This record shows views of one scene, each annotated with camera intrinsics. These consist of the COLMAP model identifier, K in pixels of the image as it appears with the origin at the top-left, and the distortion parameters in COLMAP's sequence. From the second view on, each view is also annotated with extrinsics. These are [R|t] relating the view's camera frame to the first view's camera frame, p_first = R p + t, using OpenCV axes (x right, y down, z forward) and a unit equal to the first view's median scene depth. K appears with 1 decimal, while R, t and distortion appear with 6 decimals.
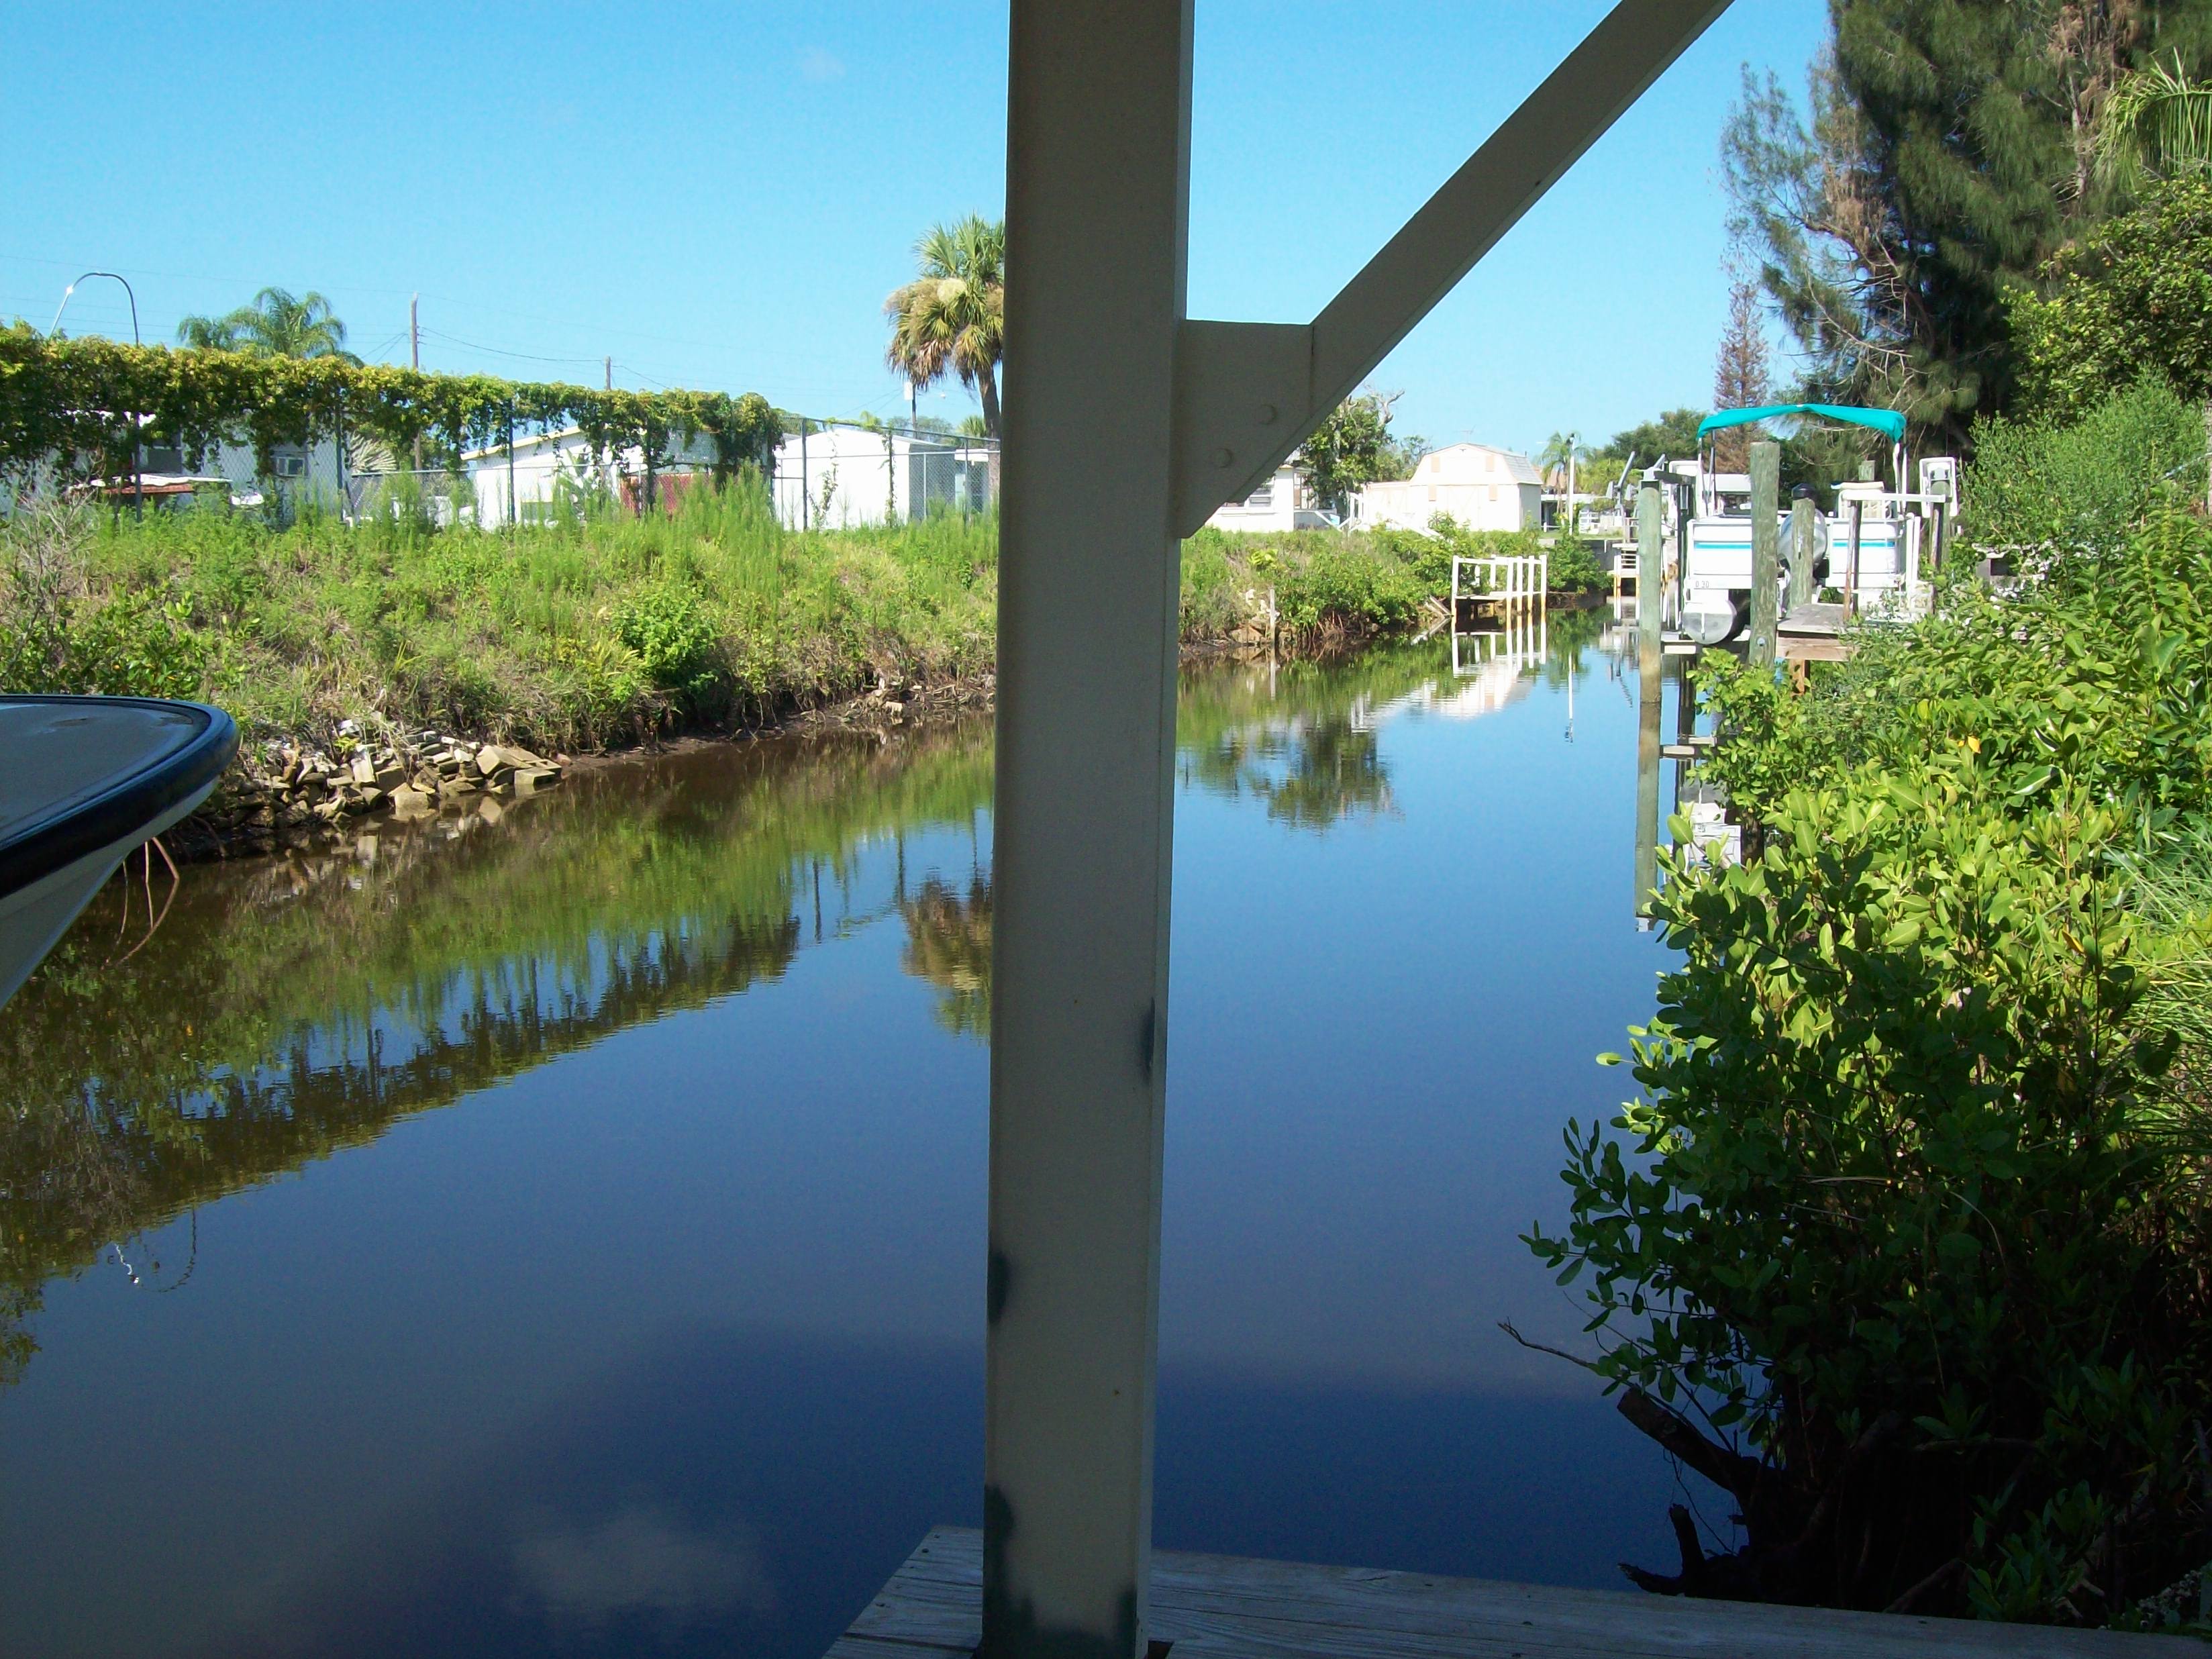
lens RADIAL K [[2436.1, 0, 1114.4], [0, 2436.1, 835.8], [0, 0, 1]] dist [-0.128439, 0.000000]
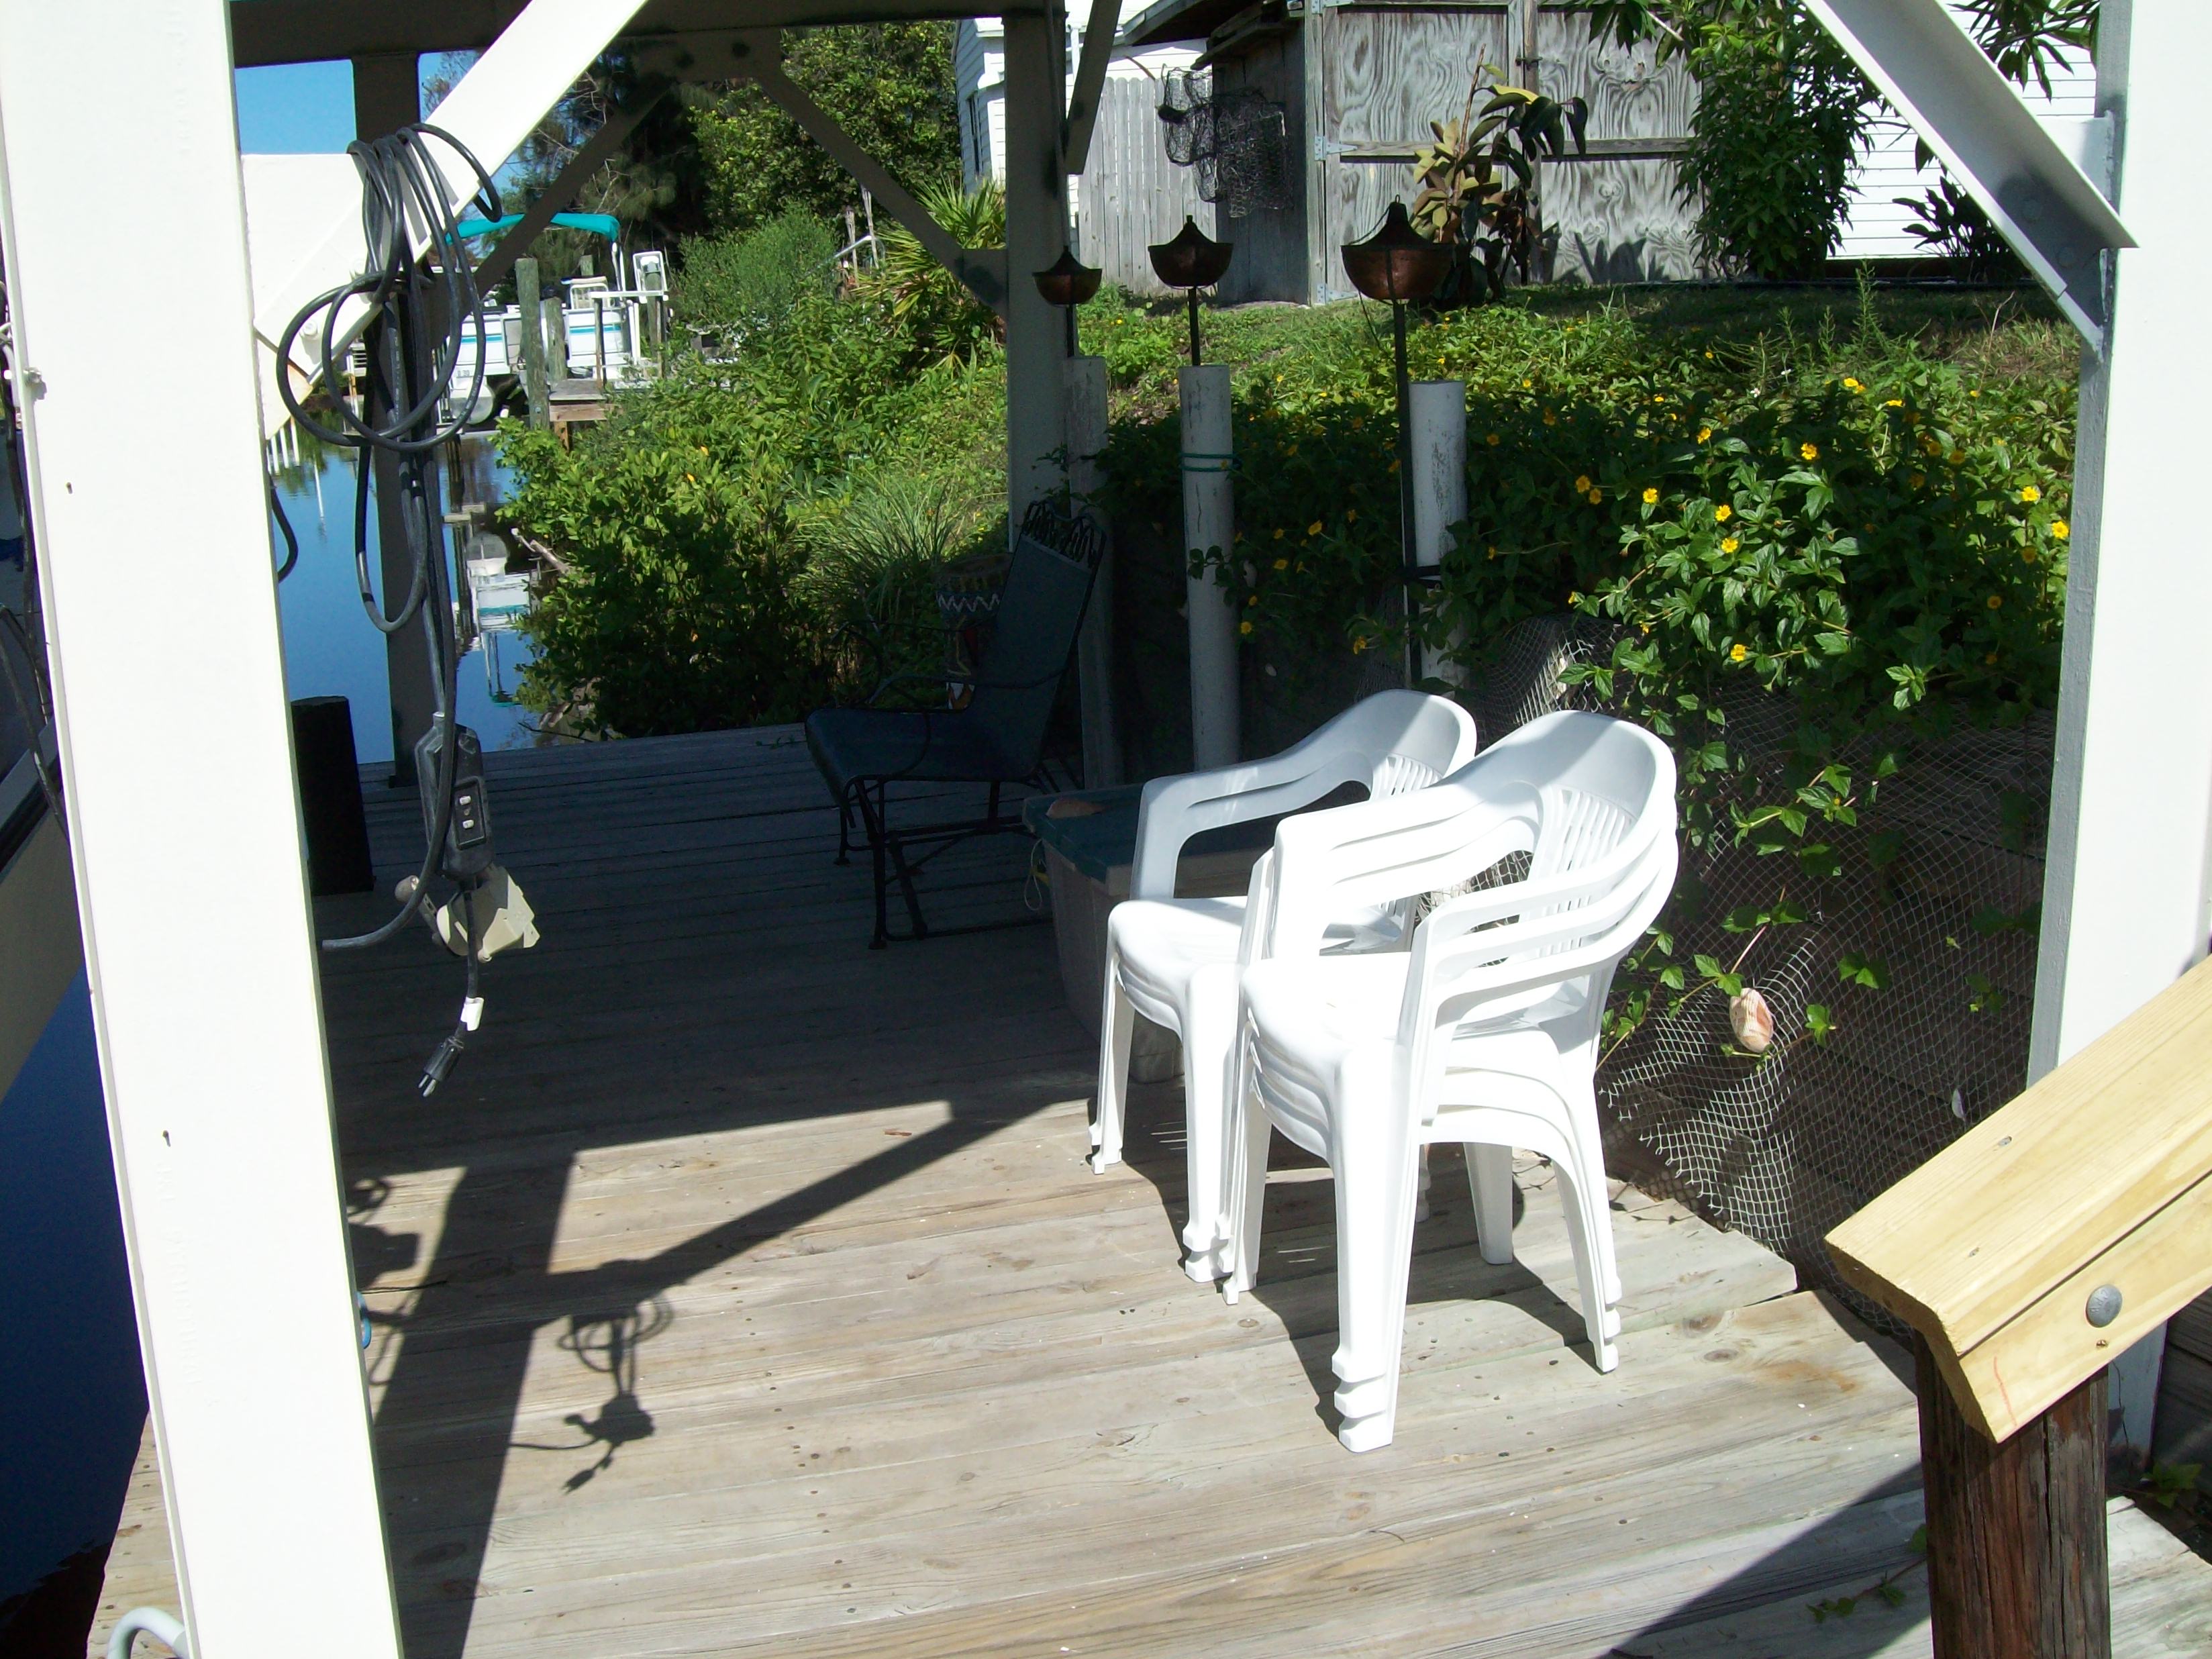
lens RADIAL K [[2436.1, 0, 1109.7], [0, 2436.1, 822.7], [0, 0, 1]] dist [-0.128439, 0.000000]
pose [[0.869316, -0.141082, 0.473693, -0.120468], [0.102874, 0.989054, 0.105781, 0.036855], [-0.483432, -0.043226, 0.874314, -0.323930]]
